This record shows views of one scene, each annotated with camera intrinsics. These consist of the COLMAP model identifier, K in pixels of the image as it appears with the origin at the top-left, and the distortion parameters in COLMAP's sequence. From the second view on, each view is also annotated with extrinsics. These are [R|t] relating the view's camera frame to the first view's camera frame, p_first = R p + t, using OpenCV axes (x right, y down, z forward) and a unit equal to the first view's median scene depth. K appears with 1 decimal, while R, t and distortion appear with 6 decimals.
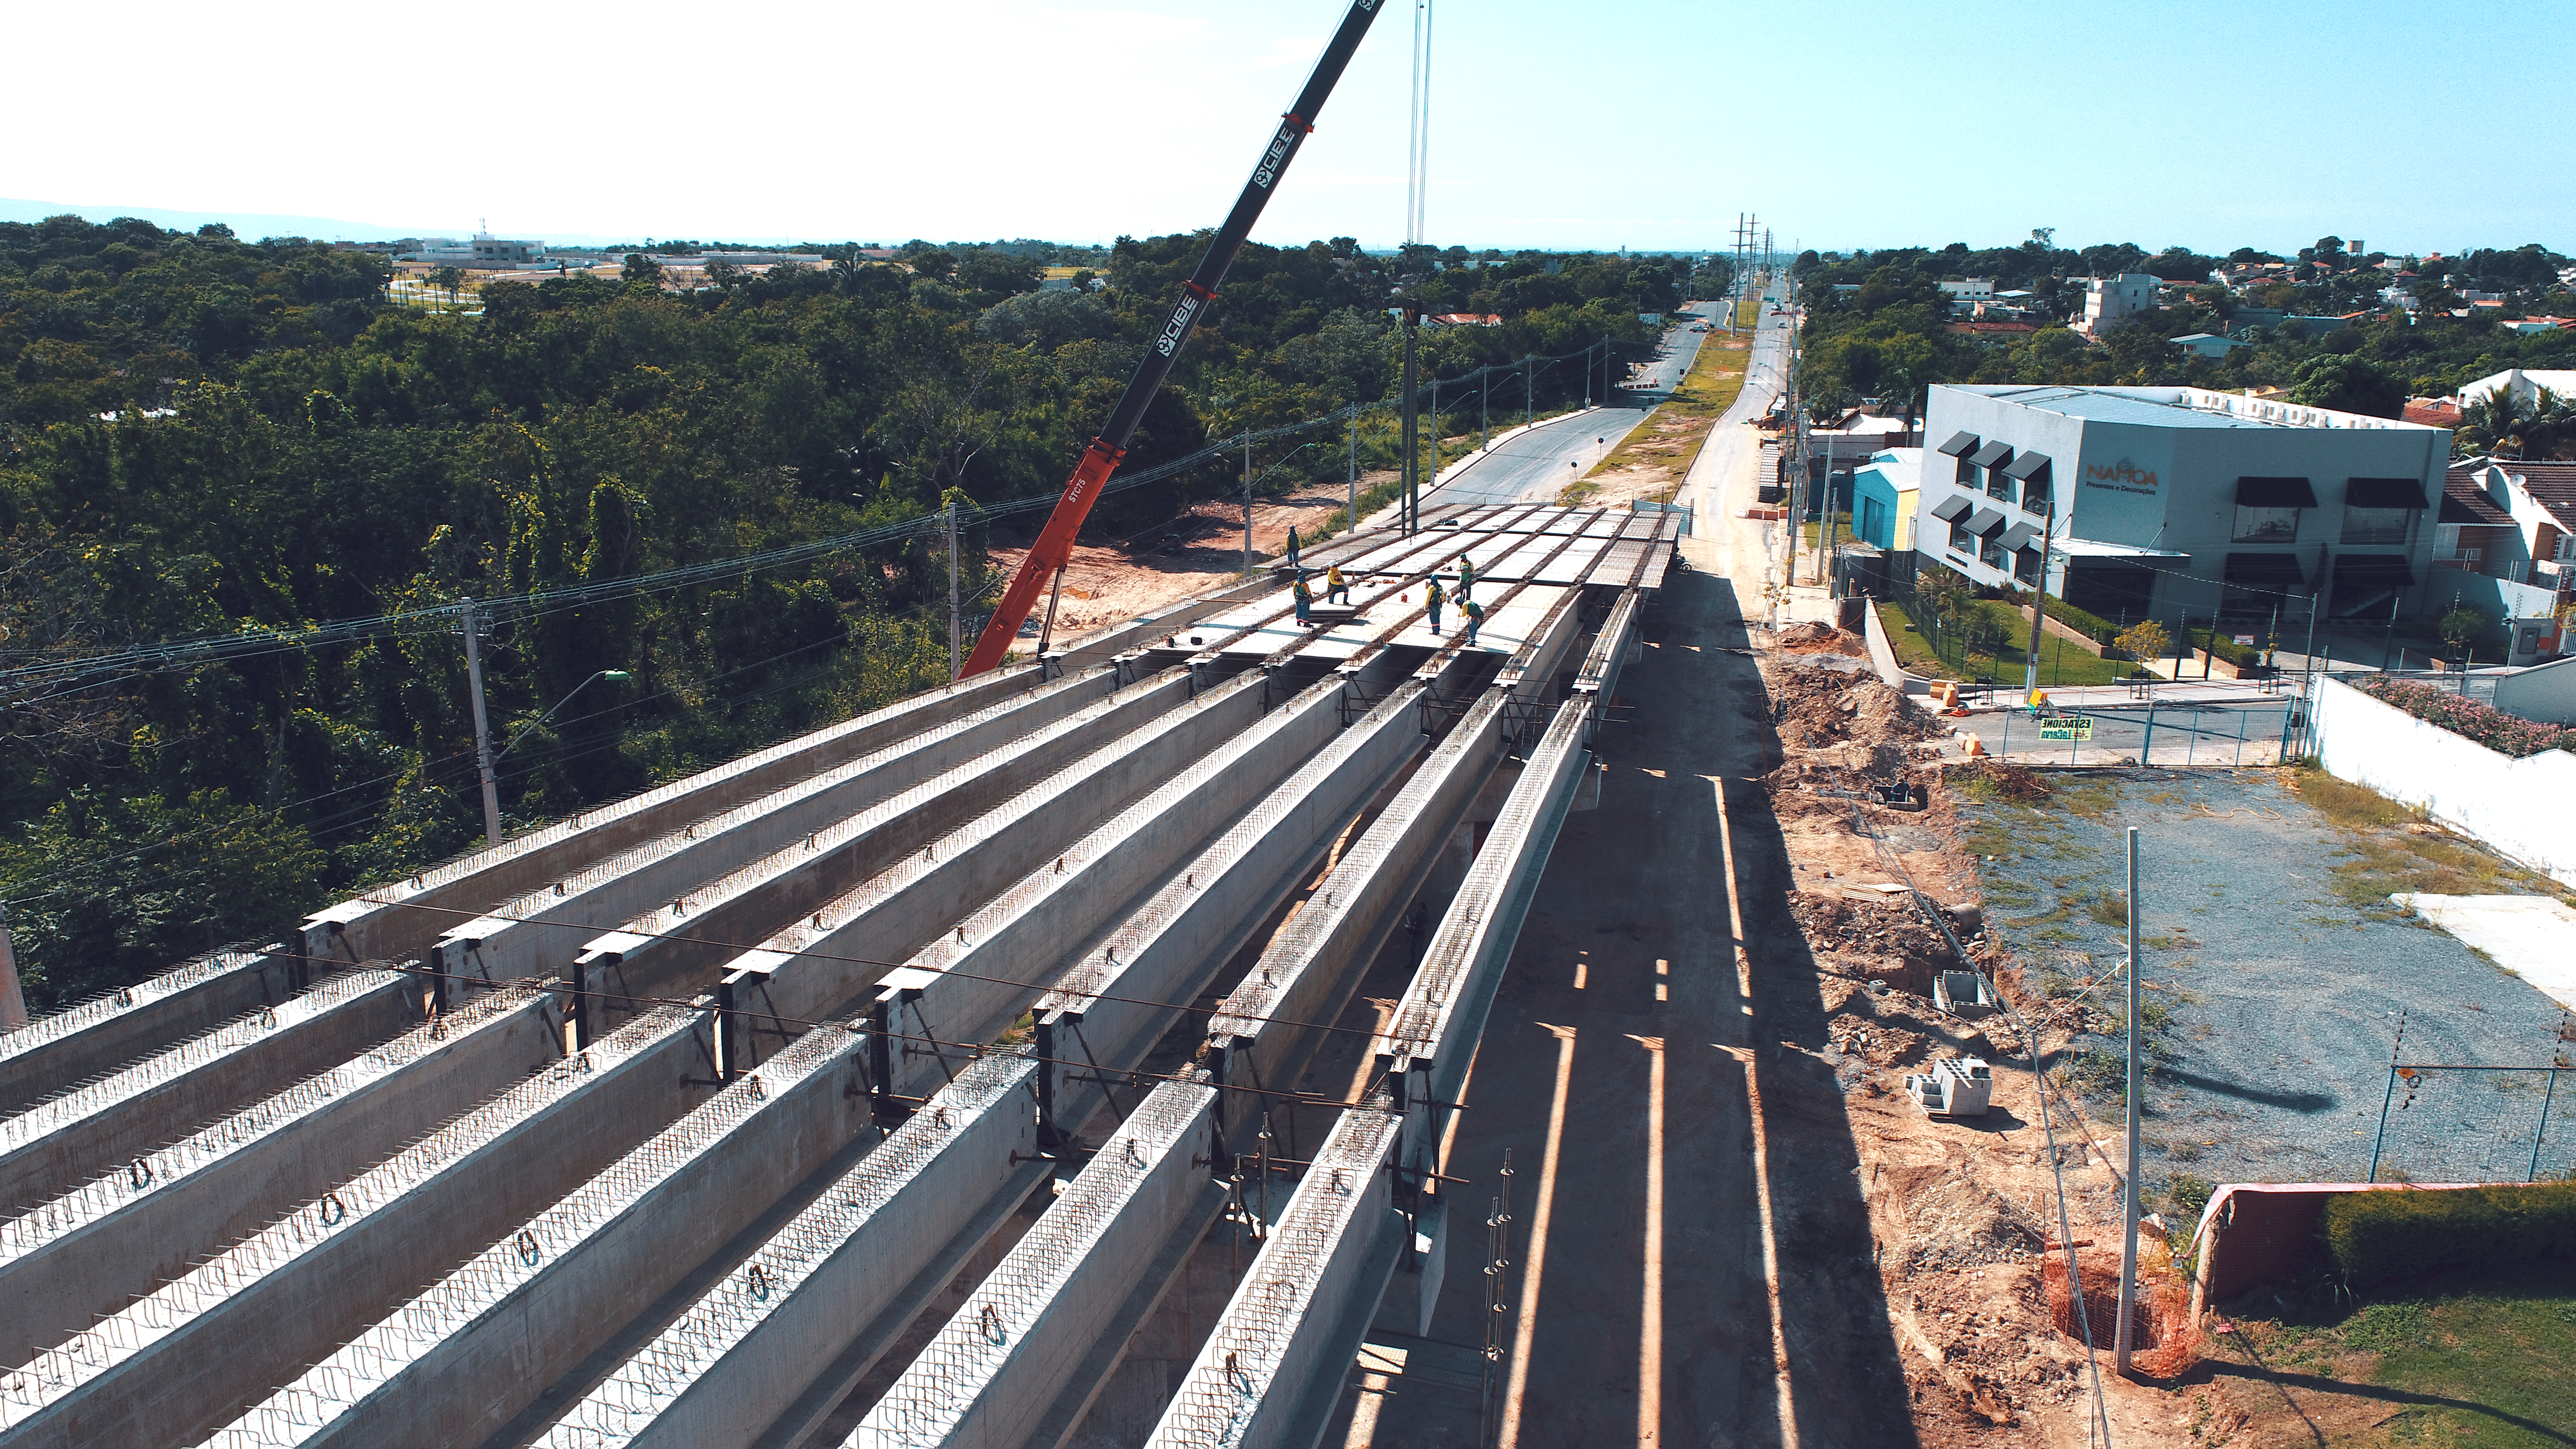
lens RADIAL K [[1737.4, 0, 1284.6], [0, 1737.4, 728.9], [0, 0, 1]] dist [-0.018193, 0.007922]
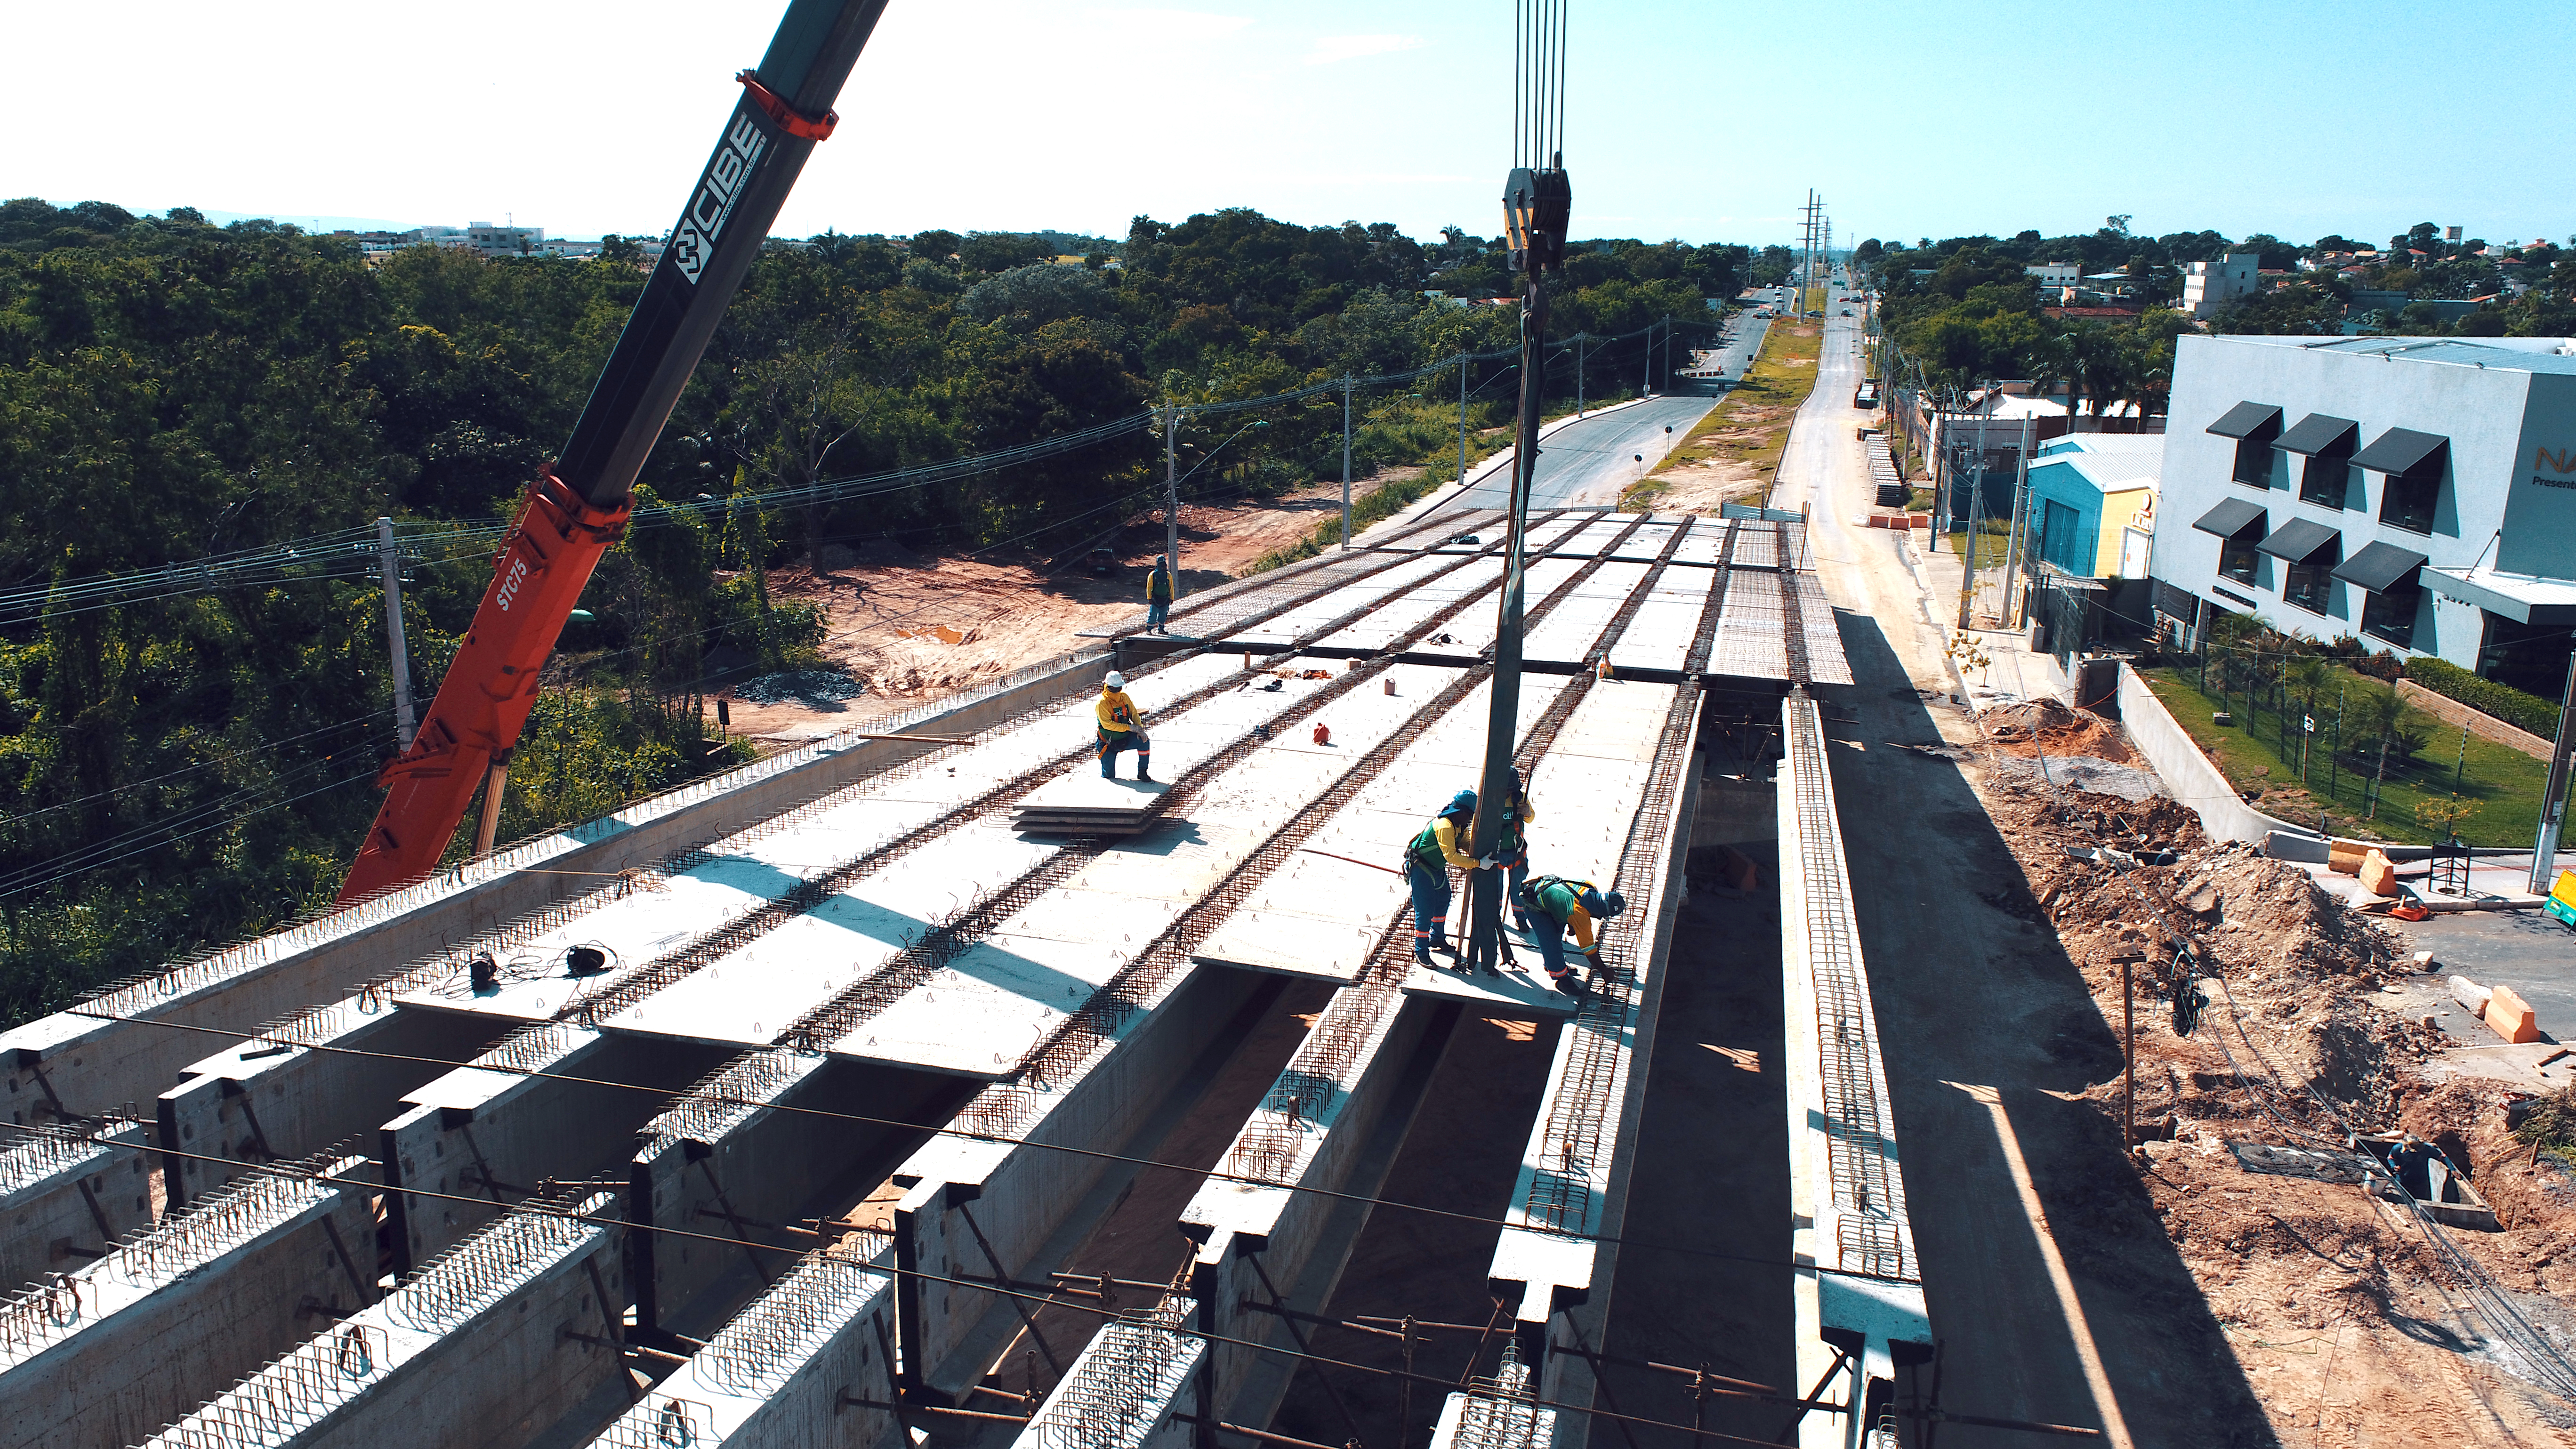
lens RADIAL K [[1737.4, 0, 1289.4], [0, 1737.4, 727.5], [0, 0, 1]] dist [-0.018193, 0.007922]
pose [[0.999719, 0.003833, -0.023391, 0.028644], [-0.003841, 0.999993, -0.000307, -0.030999], [0.023390, 0.000397, 0.999726, 0.223676]]
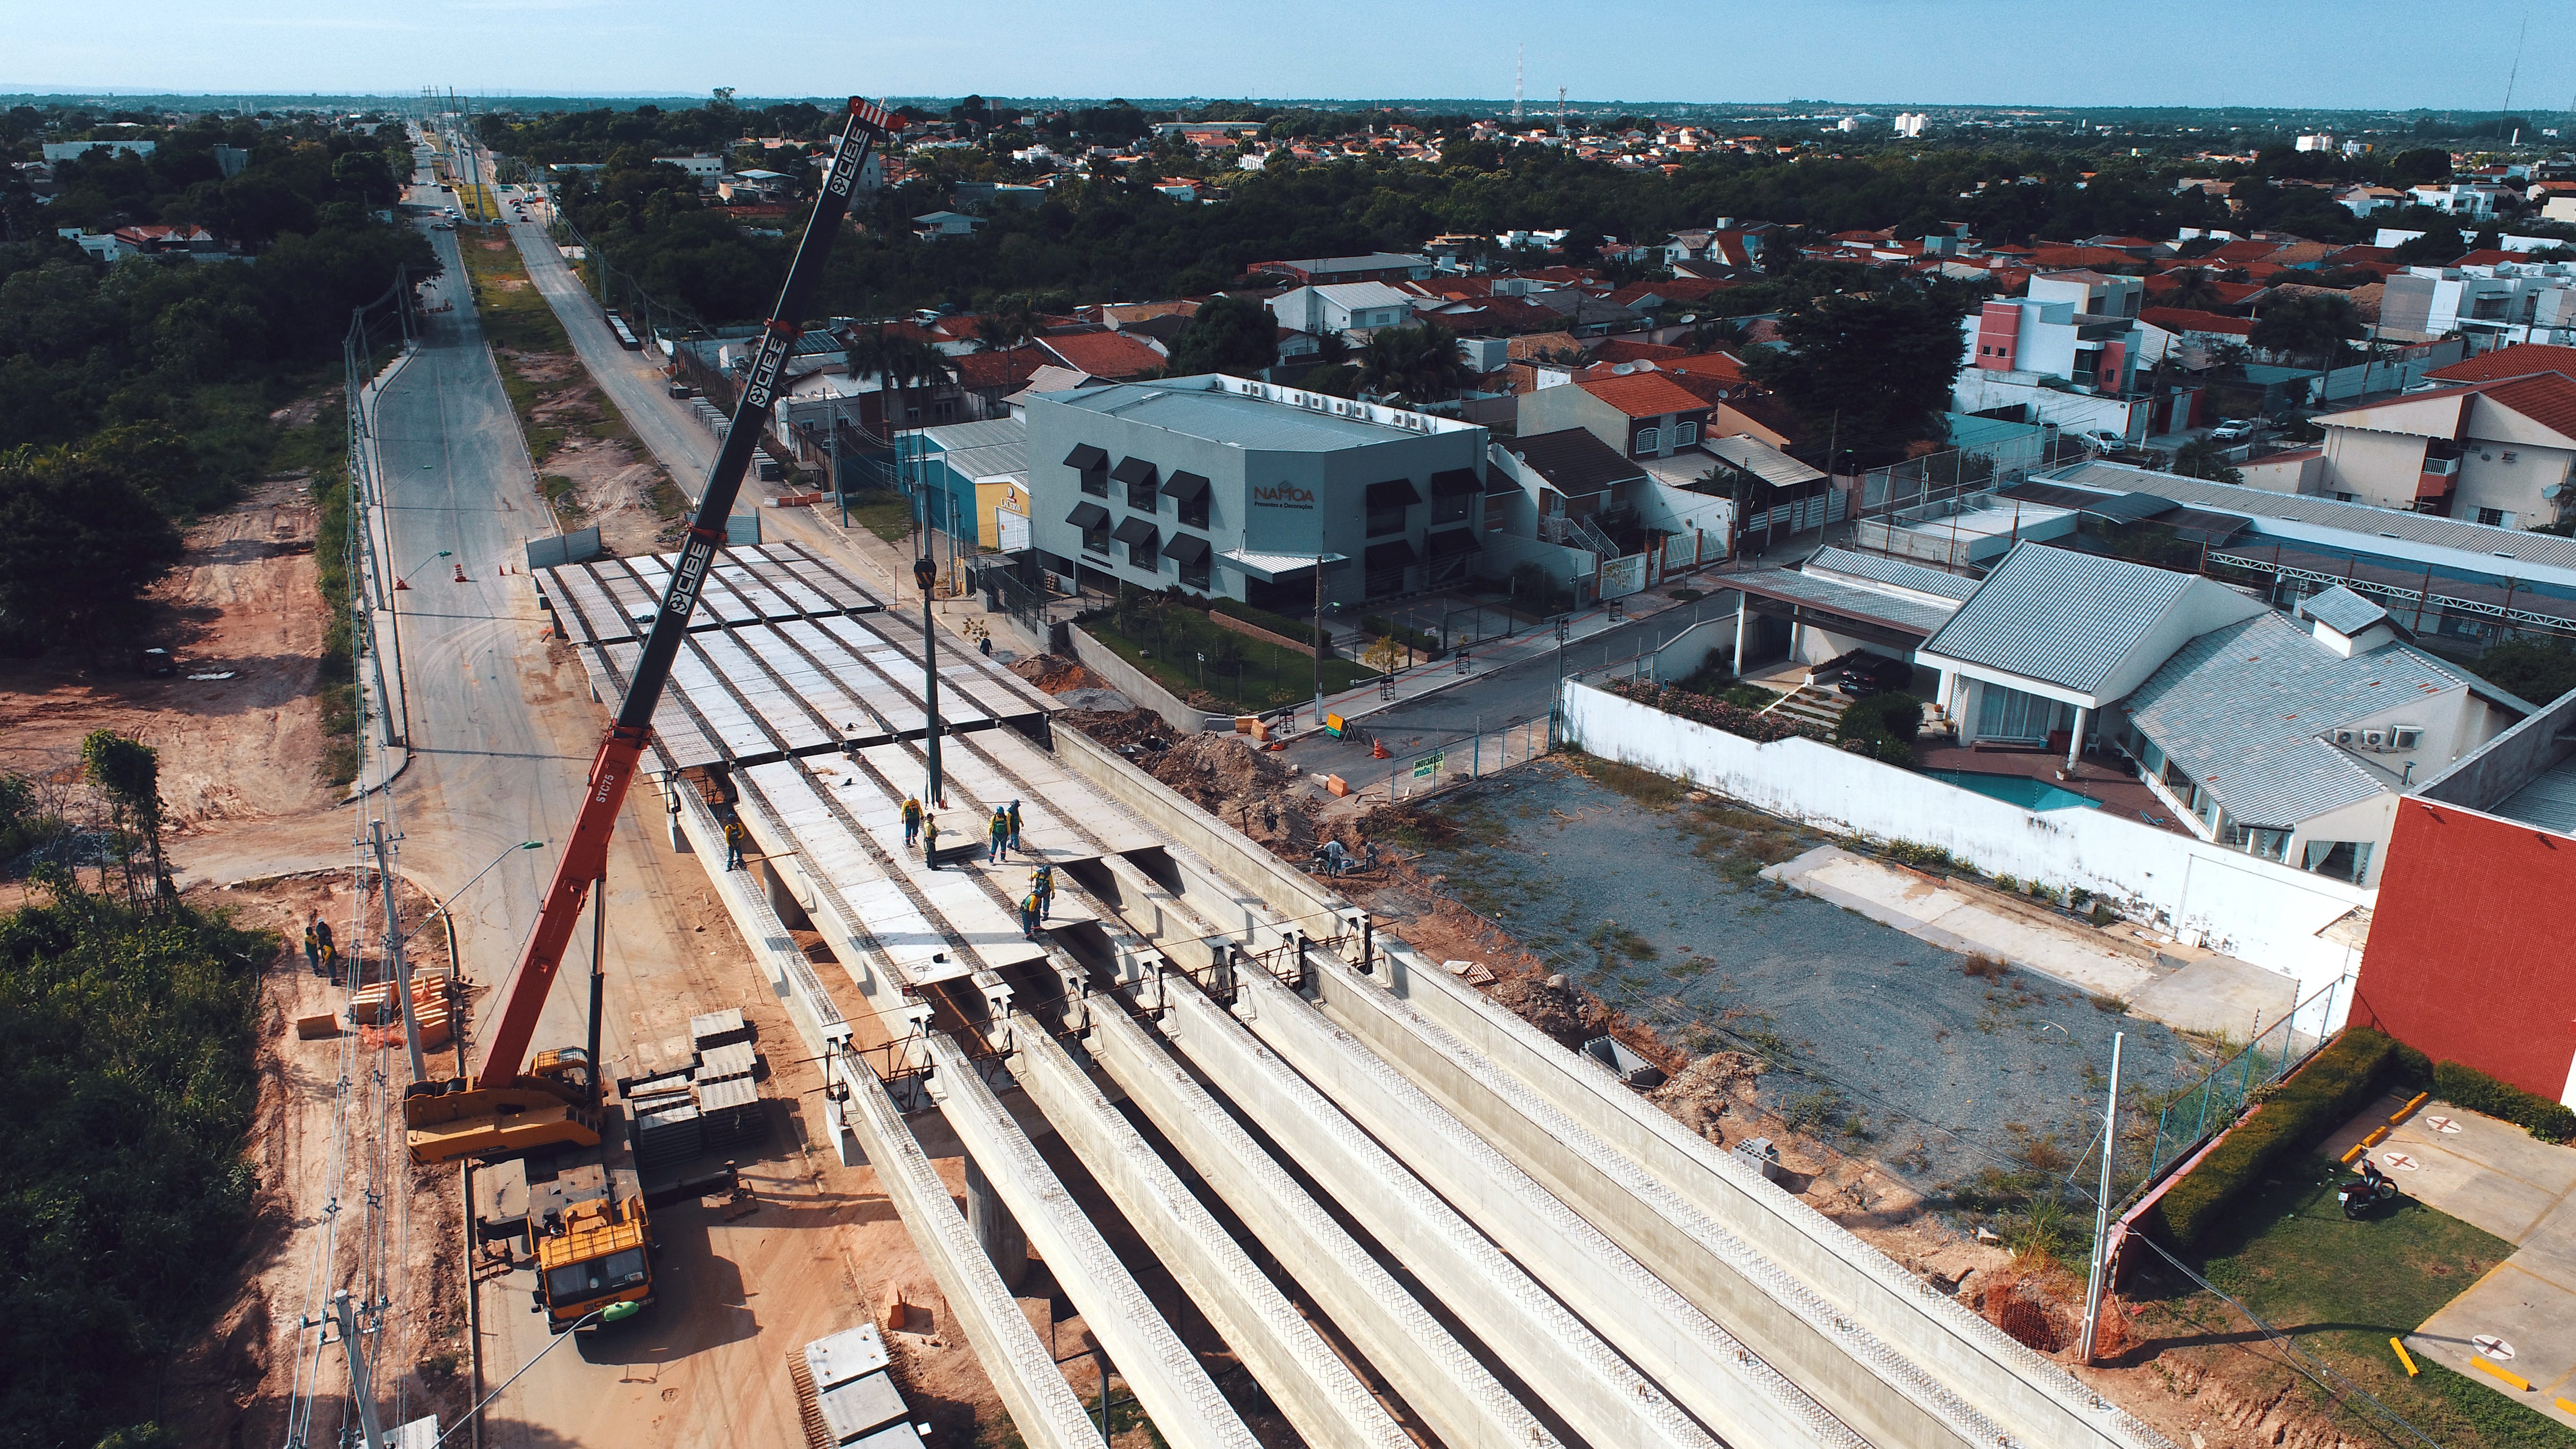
lens RADIAL K [[1737.4, 0, 1292.3], [0, 1737.4, 715.1], [0, 0, 1]] dist [-0.018193, 0.007922]
pose [[0.750074, -0.222504, 0.622801, -0.151211], [0.173724, 0.974924, 0.139079, -0.090361], [-0.638129, 0.003876, 0.769919, 0.052814]]
